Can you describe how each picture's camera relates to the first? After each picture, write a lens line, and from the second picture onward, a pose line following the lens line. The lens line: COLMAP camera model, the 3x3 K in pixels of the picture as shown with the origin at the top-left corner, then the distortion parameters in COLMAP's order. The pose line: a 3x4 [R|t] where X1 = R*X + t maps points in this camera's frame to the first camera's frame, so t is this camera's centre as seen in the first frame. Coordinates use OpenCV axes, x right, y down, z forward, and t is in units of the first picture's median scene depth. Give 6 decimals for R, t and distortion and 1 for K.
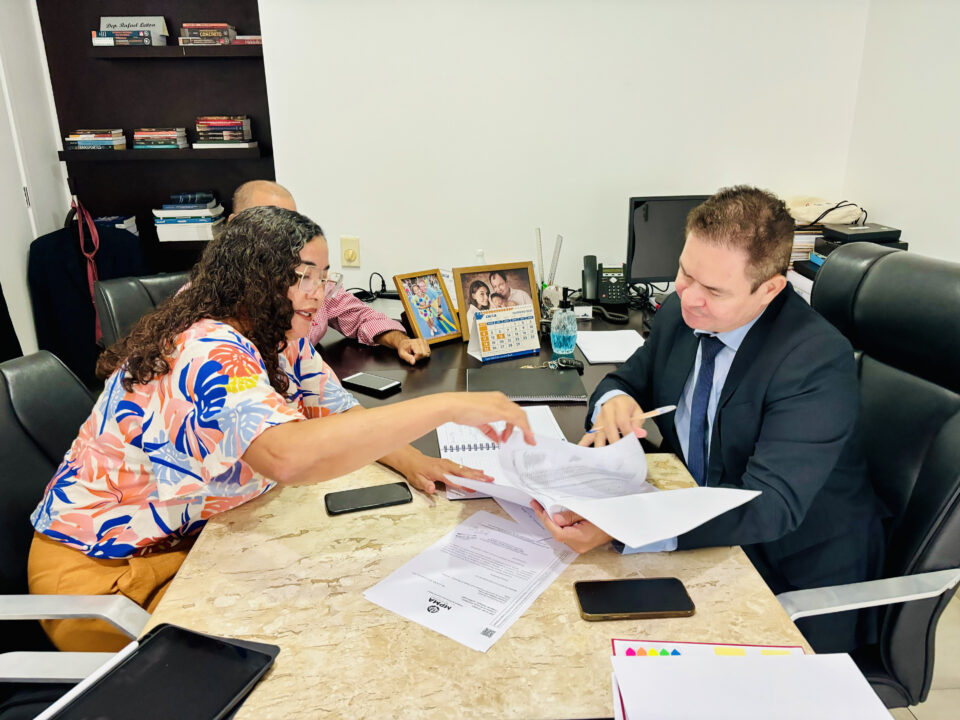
lens RADIAL K [[724.6, 0, 479.0], [0, 724.6, 360.9], [0, 0, 1]] dist [0.004528, -0.010064]
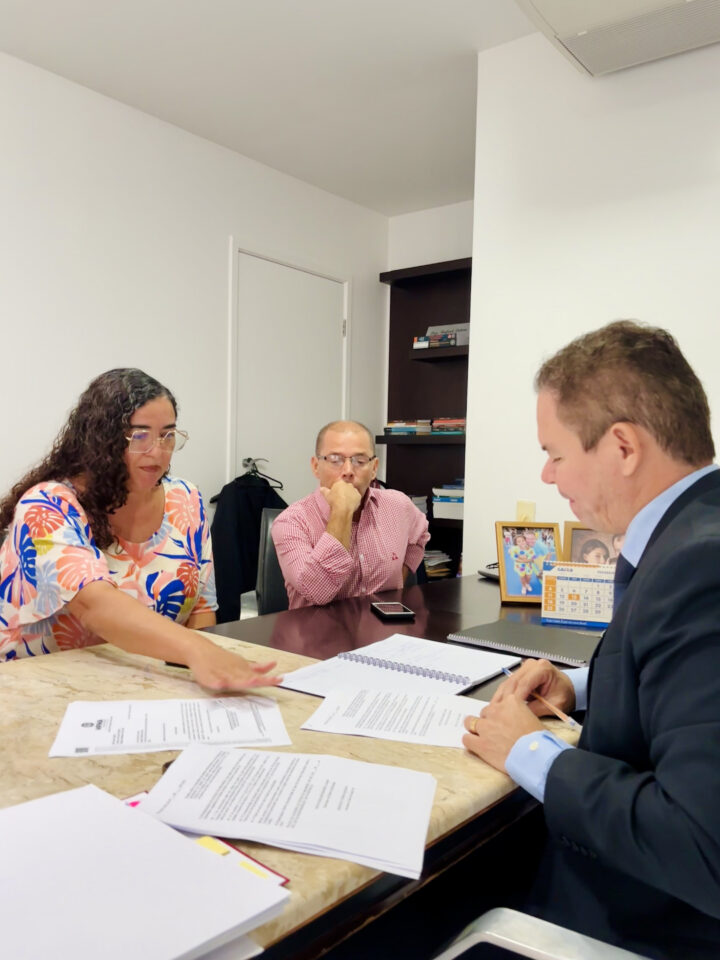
lens RADIAL K [[784.3, 0, 359.1], [0, 784.3, 479.5], [0, 0, 1]] dist [0.013433, 0.001269]
pose [[0.734554, 0.036483, -0.677568, 0.405366], [-0.239869, 0.948042, -0.208996, 0.075508], [0.634738, 0.316047, 0.705139, 0.179048]]
